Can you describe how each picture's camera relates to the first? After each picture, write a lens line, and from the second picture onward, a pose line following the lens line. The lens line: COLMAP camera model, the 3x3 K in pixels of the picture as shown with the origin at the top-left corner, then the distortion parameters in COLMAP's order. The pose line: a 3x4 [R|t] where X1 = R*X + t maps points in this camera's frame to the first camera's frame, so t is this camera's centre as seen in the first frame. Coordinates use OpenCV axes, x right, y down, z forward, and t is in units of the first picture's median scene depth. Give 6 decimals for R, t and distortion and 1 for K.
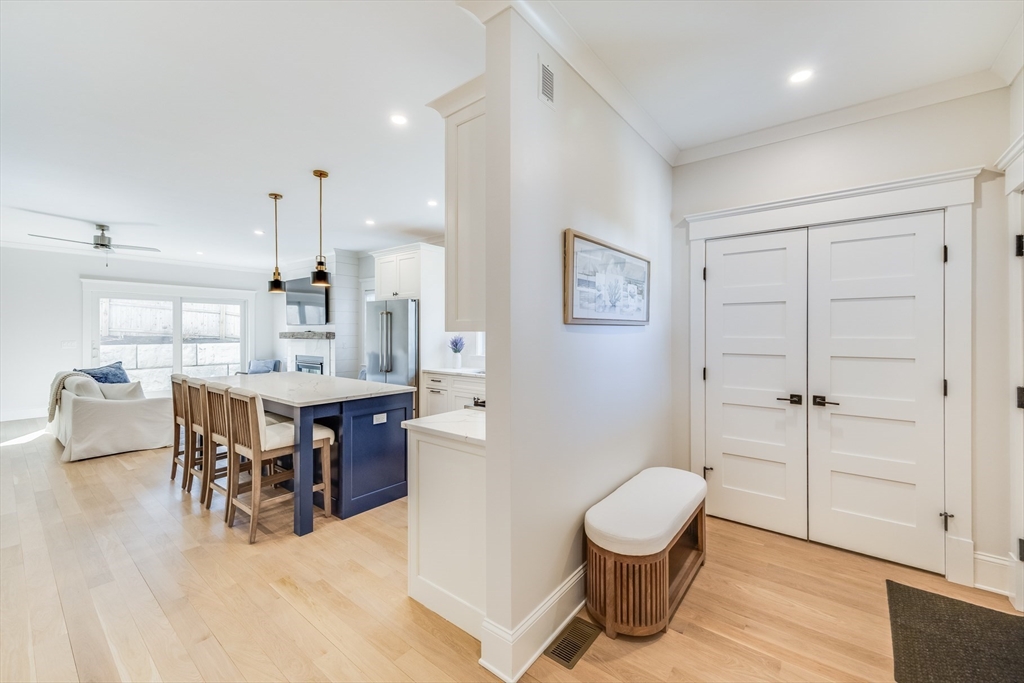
lens RADIAL K [[411.3, 0, 512.1], [0, 411.3, 332.8], [0, 0, 1]] dist [0.000728, 0.000116]
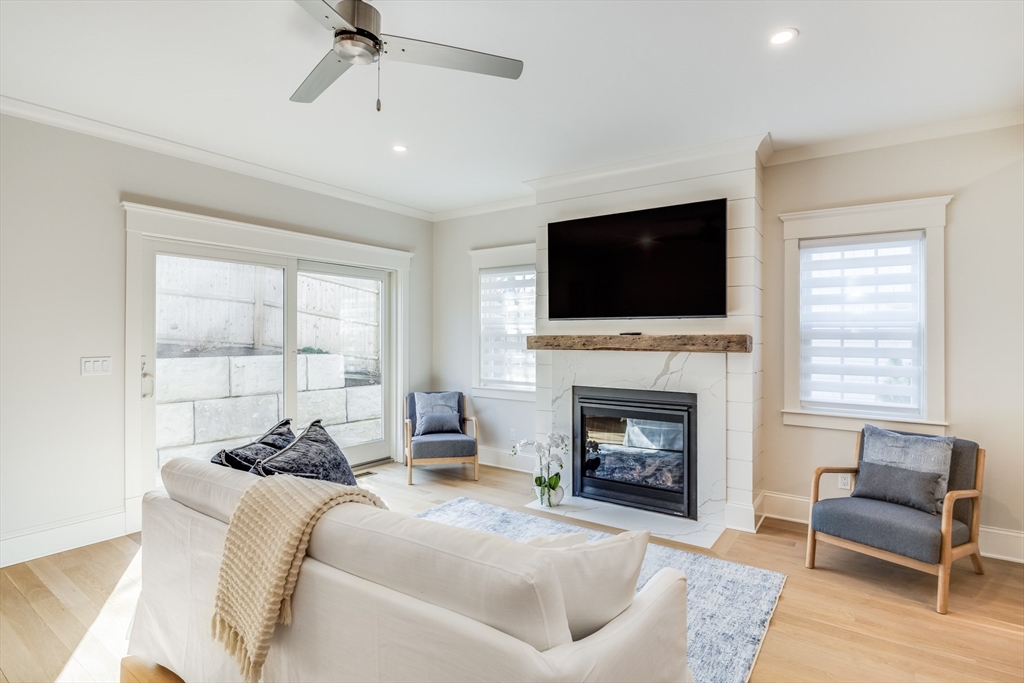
lens RADIAL K [[516.2, 0, 512.3], [0, 516.2, 336.7], [0, 0, 1]] dist [-0.006916, 0.000199]
pose [[0.998568, 0.000864, 0.053492, -0.911774], [-0.000768, 0.999998, -0.001819, 0.000898], [-0.053494, 0.001776, 0.998567, 0.631484]]
